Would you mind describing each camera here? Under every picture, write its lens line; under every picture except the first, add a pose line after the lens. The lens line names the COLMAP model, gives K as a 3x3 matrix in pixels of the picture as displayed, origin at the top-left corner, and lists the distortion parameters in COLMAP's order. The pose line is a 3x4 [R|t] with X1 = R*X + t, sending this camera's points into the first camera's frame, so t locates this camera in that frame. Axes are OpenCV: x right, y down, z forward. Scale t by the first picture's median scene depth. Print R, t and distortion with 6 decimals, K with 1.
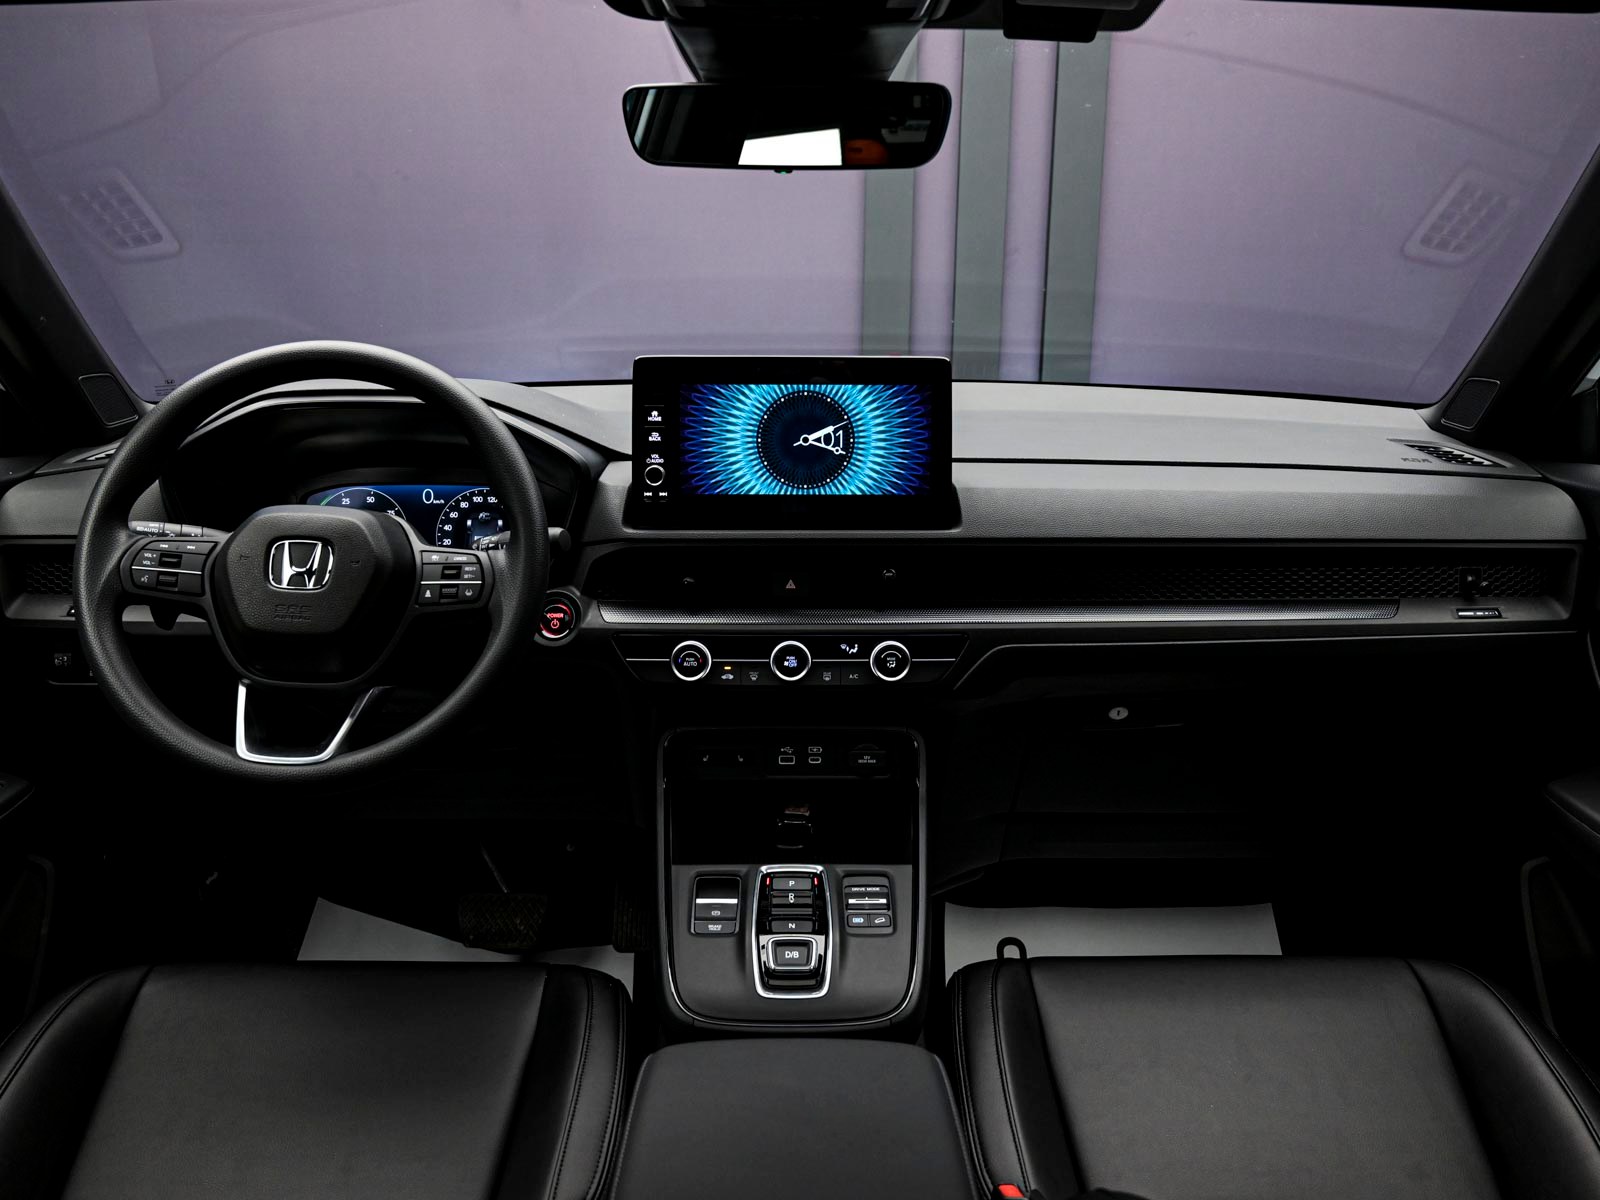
lens RADIAL K [[1128.4, 0, 799.0], [0, 1128.4, 604.4], [0, 0, 1]] dist [-0.008175, -0.000659]
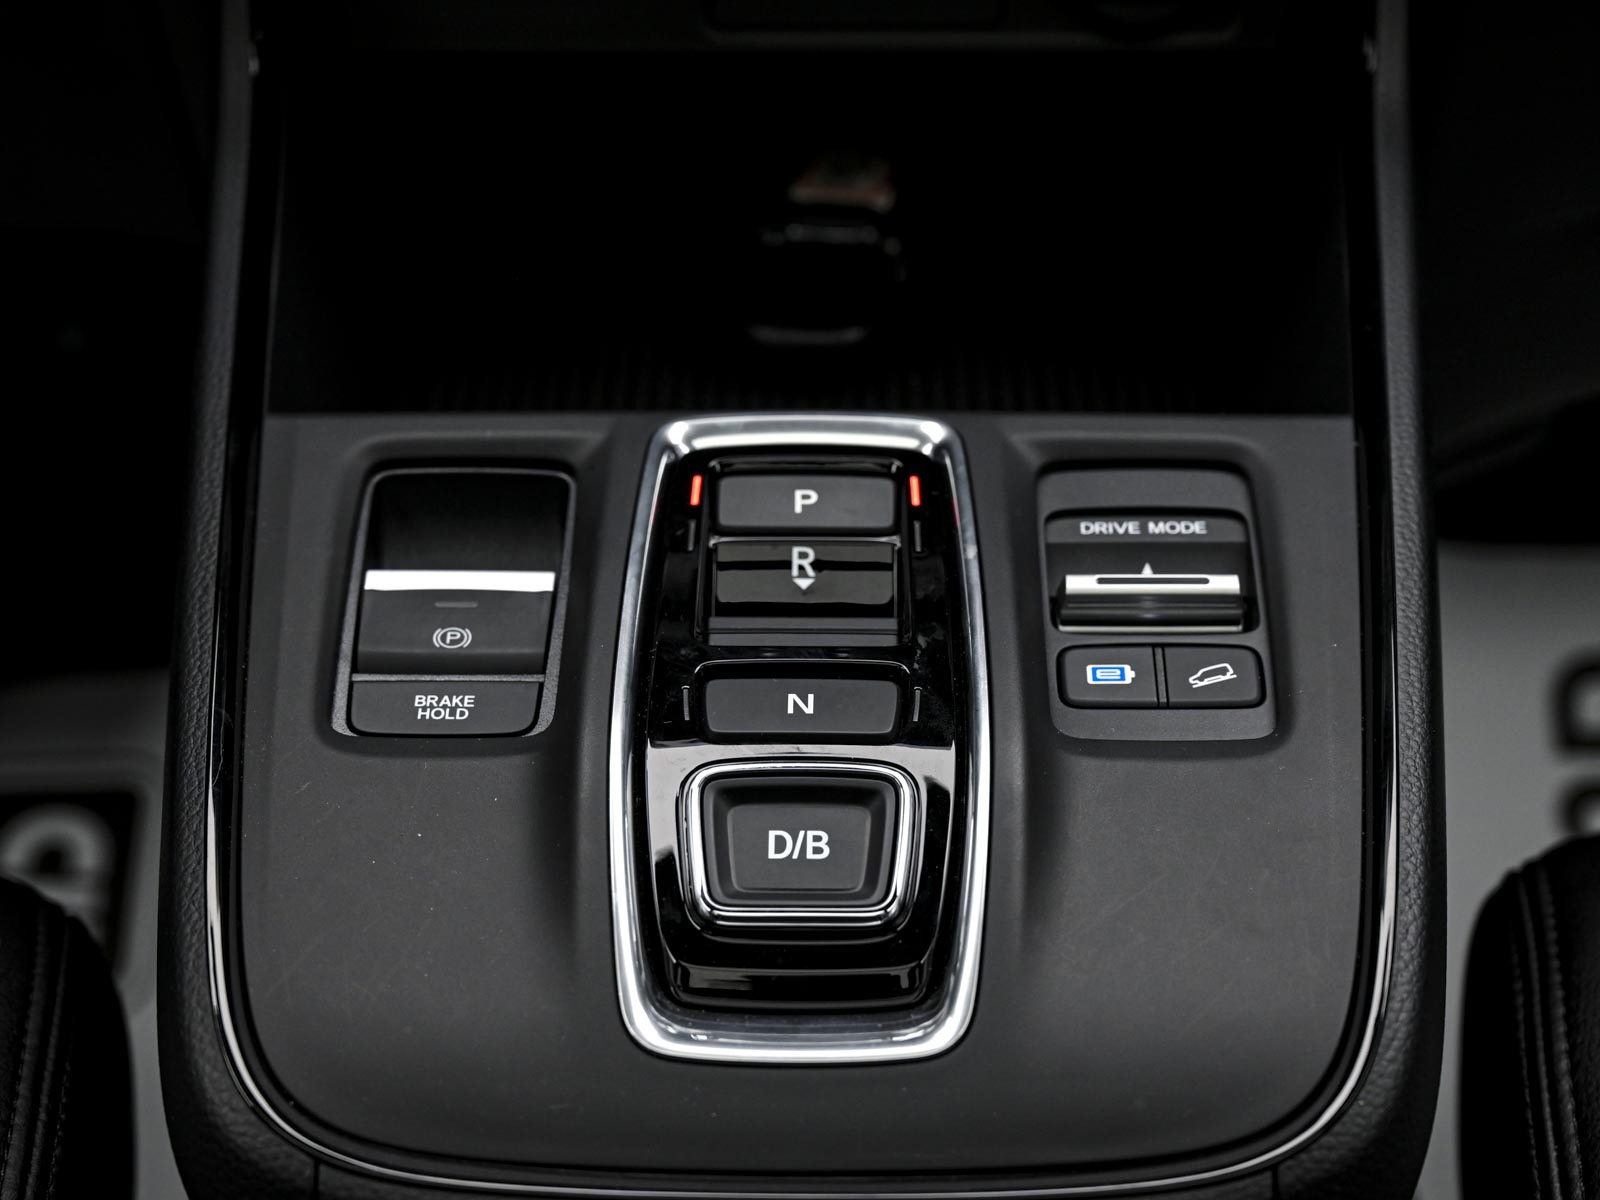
lens RADIAL K [[2509.7, 0, 799.7], [0, 2509.7, 601.8], [0, 0, 1]] dist [0.003560, 0.000000]
pose [[0.999597, 0.006322, -0.027687, 0.006394], [0.002888, 0.947225, 0.320558, 0.112956], [0.028252, -0.320508, 0.946824, 0.547439]]
